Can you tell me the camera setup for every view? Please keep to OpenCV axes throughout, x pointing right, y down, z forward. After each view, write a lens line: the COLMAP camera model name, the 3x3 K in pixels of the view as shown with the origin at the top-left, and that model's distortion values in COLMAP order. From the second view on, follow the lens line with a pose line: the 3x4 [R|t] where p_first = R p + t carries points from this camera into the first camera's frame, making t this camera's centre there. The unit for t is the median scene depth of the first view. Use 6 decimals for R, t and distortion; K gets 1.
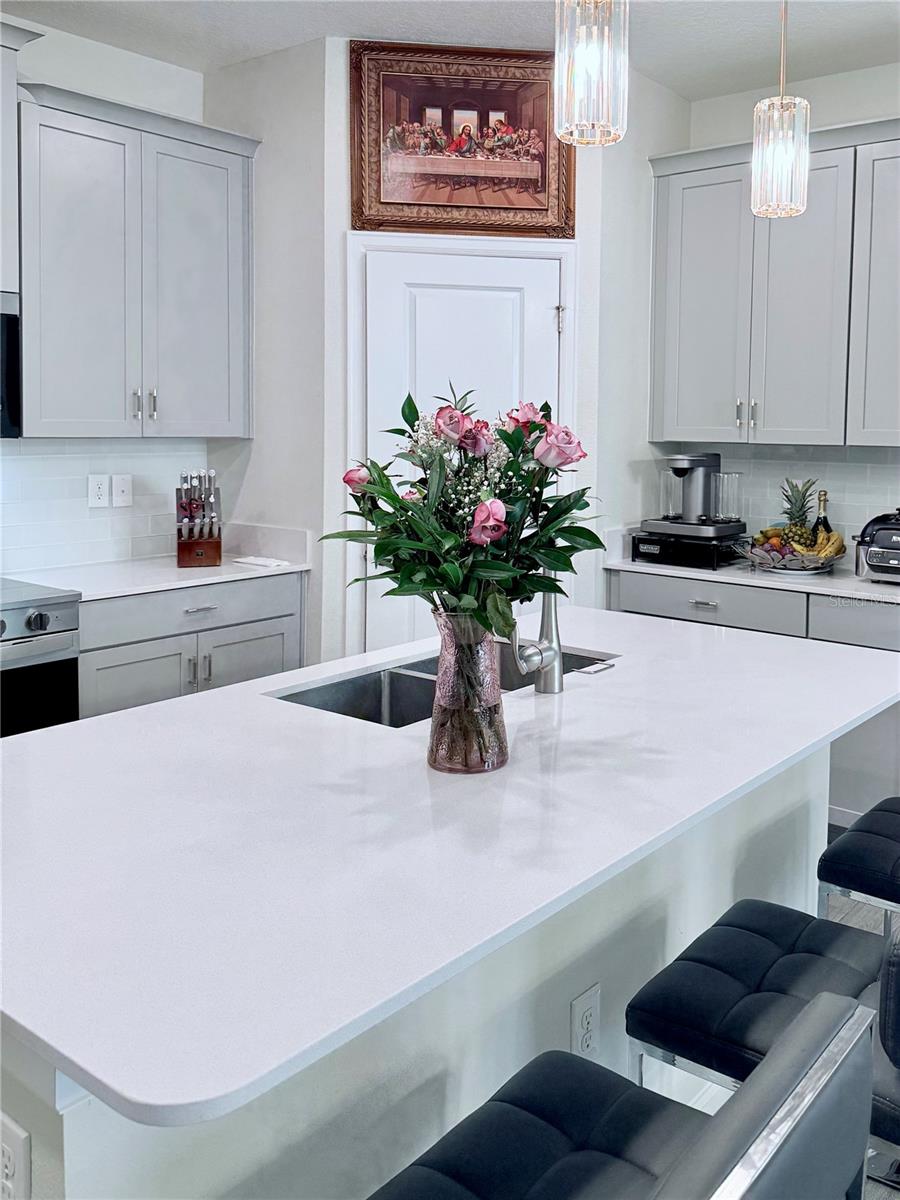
lens RADIAL K [[1036.3, 0, 450.0], [0, 1036.3, 600.0], [0, 0, 1]] dist [0.056911, -0.011746]
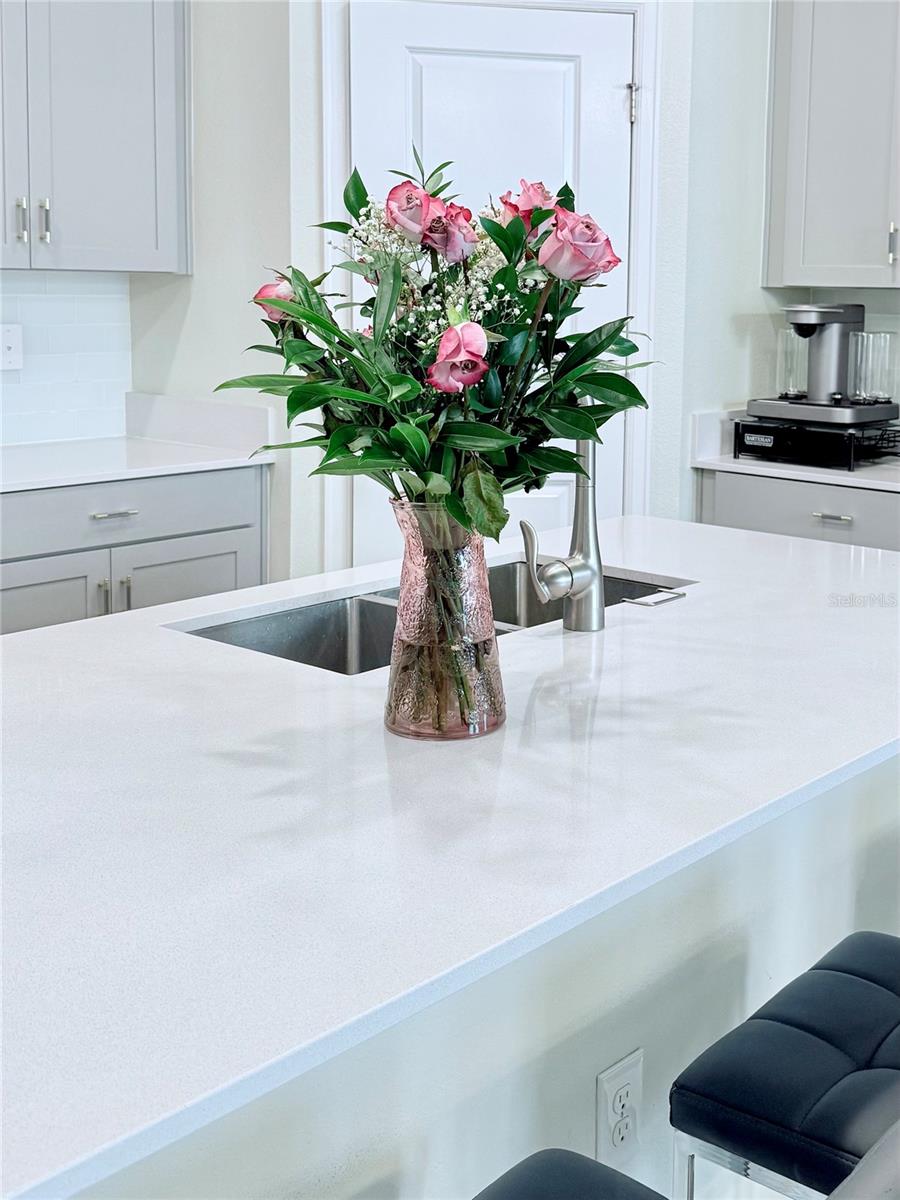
lens RADIAL K [[1405.1, 0, 450.0], [0, 1405.1, 600.0], [0, 0, 1]] dist [0.108831, -0.201628]
pose [[0.999355, 0.010970, -0.034187, 0.052382], [-0.009025, 0.998360, 0.056525, 0.022994], [0.034751, -0.056180, 0.997816, 0.083954]]
